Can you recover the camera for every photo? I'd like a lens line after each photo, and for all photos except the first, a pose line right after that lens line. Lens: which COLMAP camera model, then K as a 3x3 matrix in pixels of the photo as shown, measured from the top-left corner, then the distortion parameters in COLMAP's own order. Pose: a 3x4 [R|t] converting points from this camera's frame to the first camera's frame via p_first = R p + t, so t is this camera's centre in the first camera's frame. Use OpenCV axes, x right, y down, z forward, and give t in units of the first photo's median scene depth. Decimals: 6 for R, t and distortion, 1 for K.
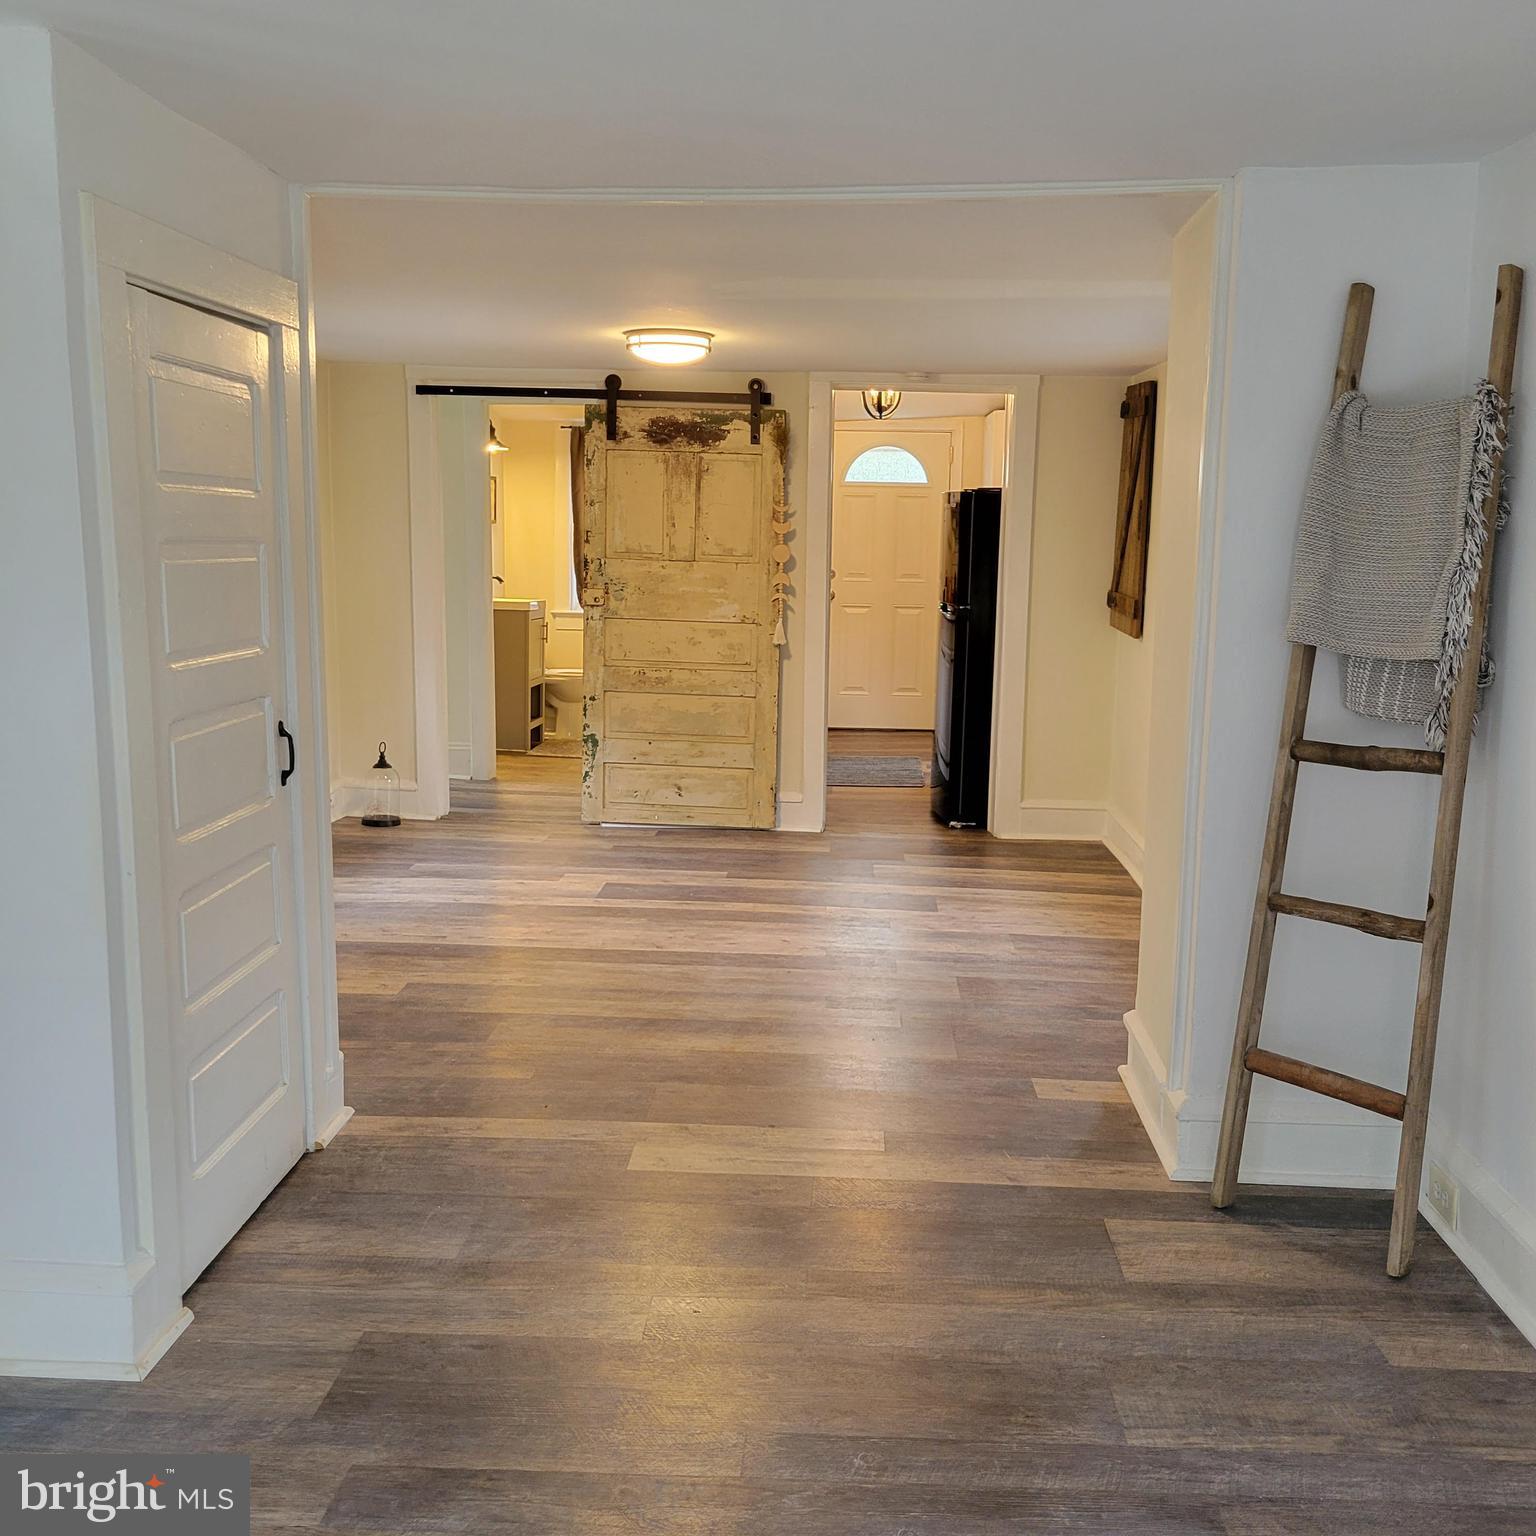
lens RADIAL K [[1526.9, 0, 775.3], [0, 1526.9, 774.8], [0, 0, 1]] dist [0.041037, 0.000000]
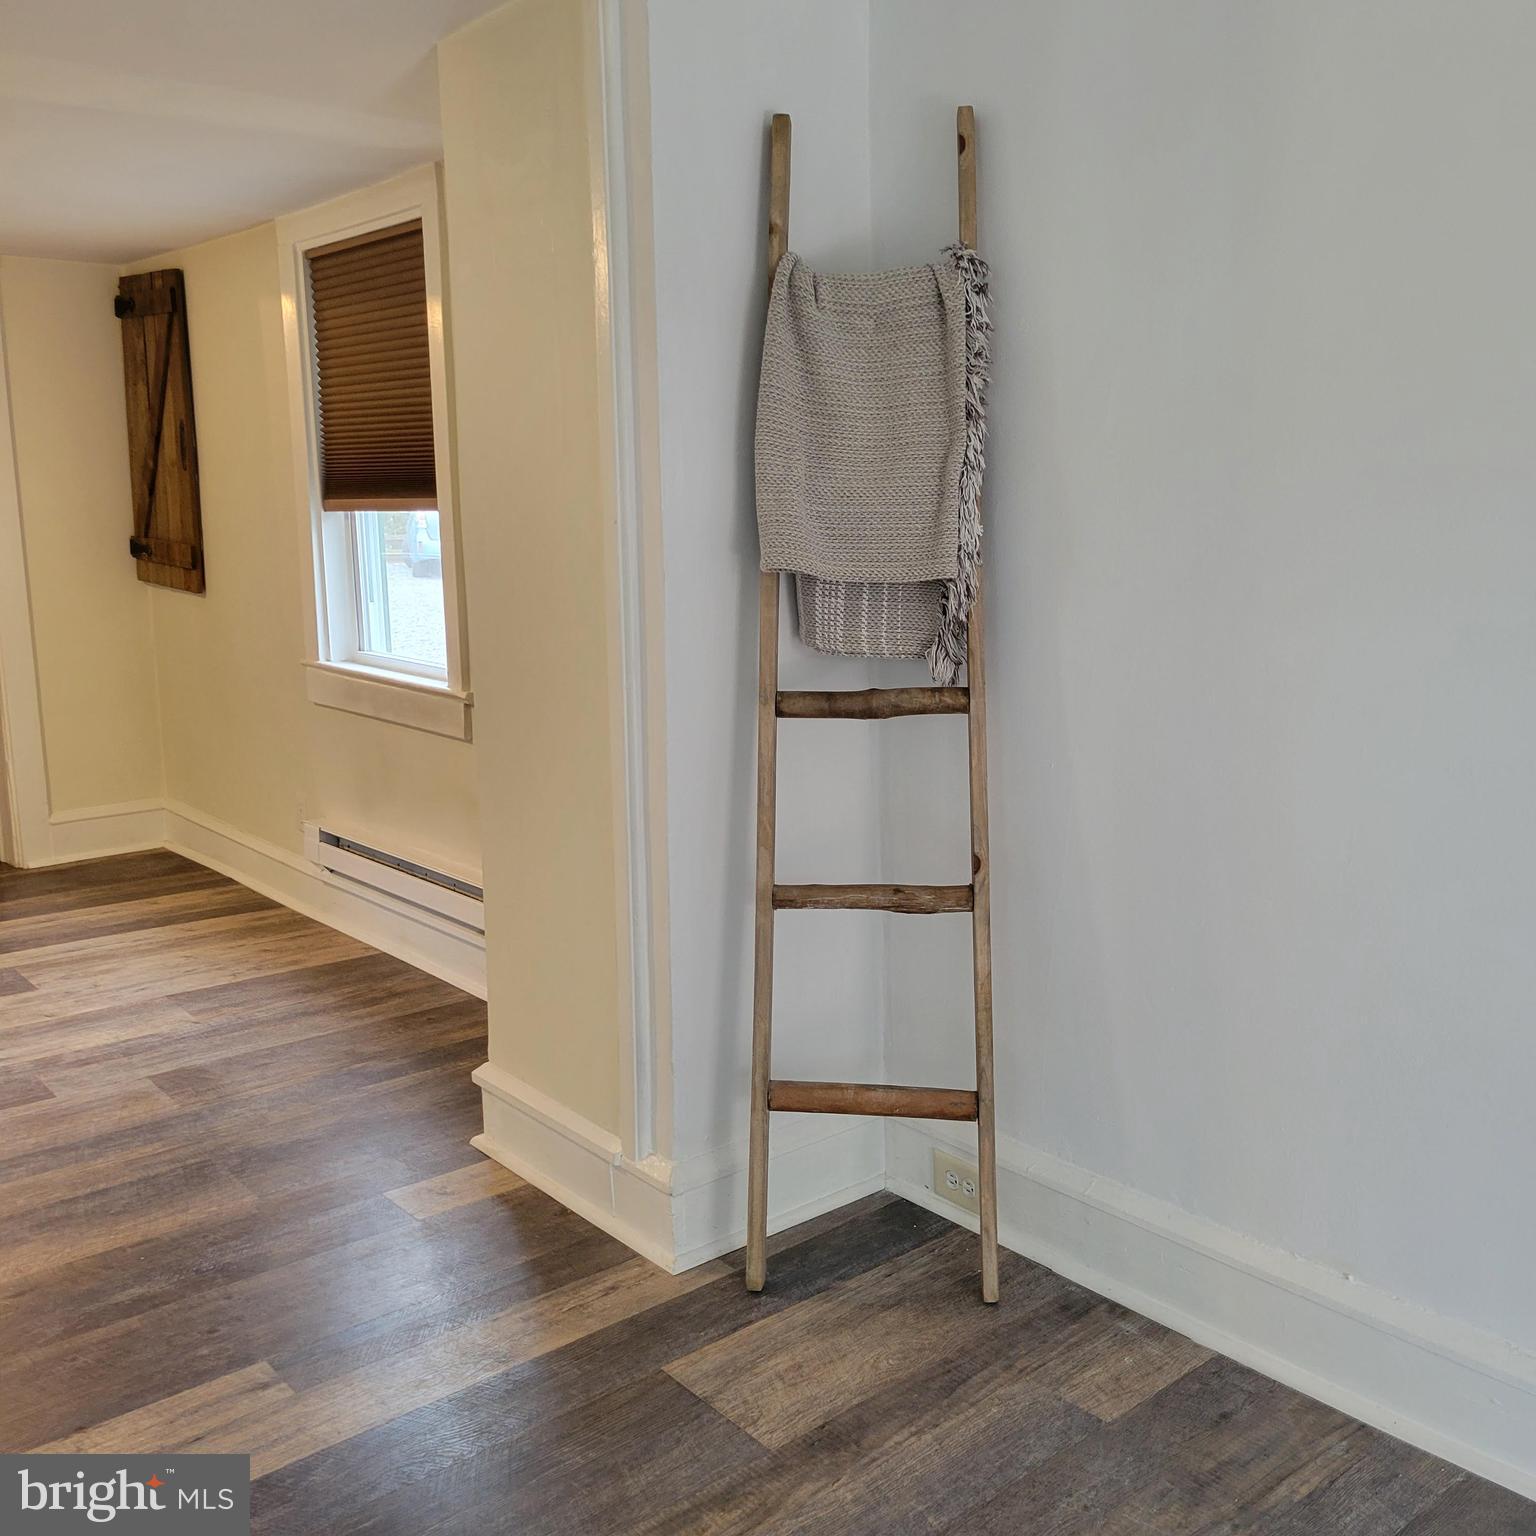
lens RADIAL K [[1526.9, 0, 765.8], [0, 1526.9, 760.7], [0, 0, 1]] dist [0.041037, 0.000000]
pose [[0.732502, -0.144800, 0.665187, -0.199012], [0.128895, 0.988943, 0.073338, -0.046607], [-0.668452, 0.032019, 0.743066, 0.413803]]
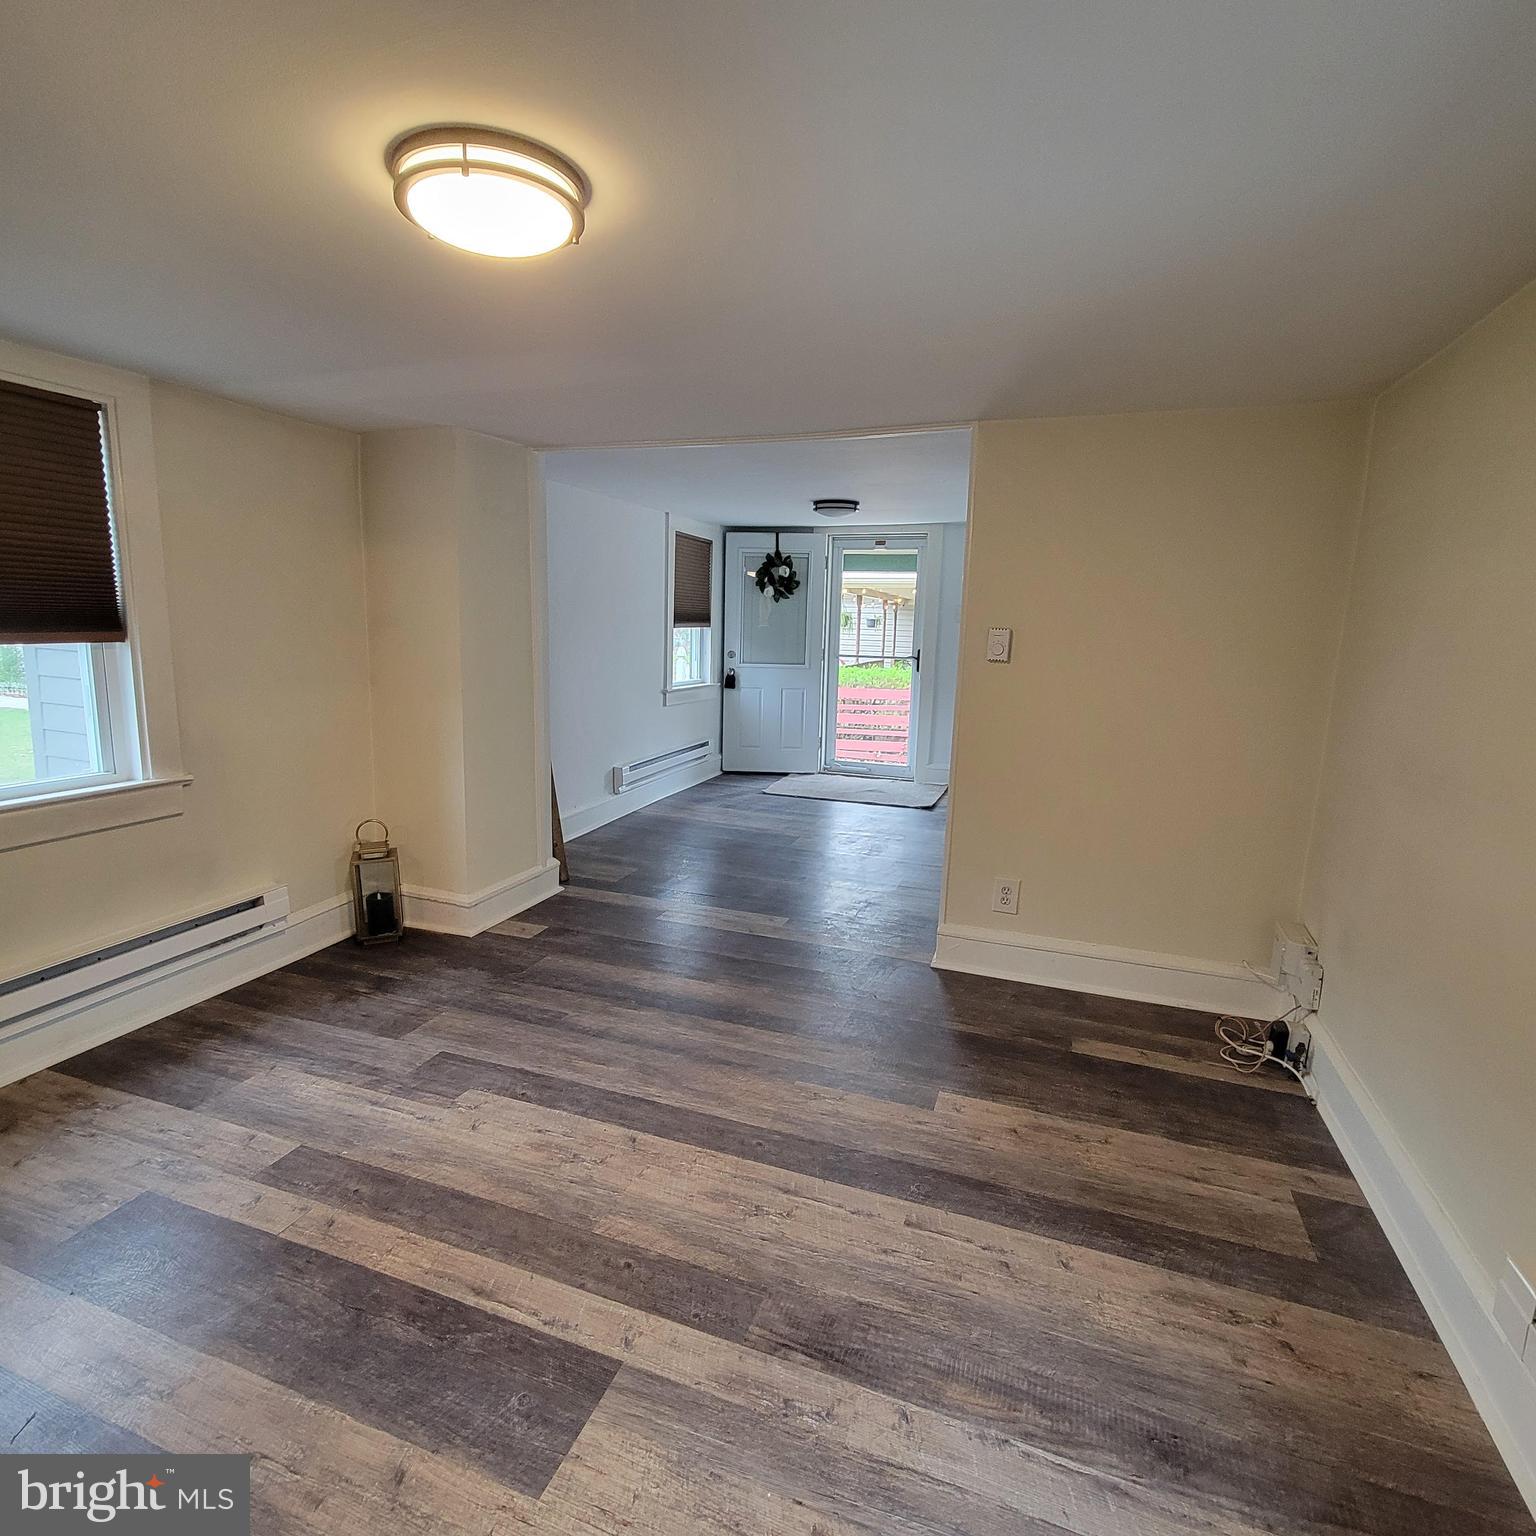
lens RADIAL K [[829.9, 0, 762.7], [0, 829.9, 770.7], [0, 0, 1]] dist [0.004240, -0.003371]
pose [[-0.954112, -0.087546, 0.286366, -0.401801], [0.011291, 0.945111, 0.326554, -0.336466], [-0.299237, 0.314803, -0.900753, 2.131939]]
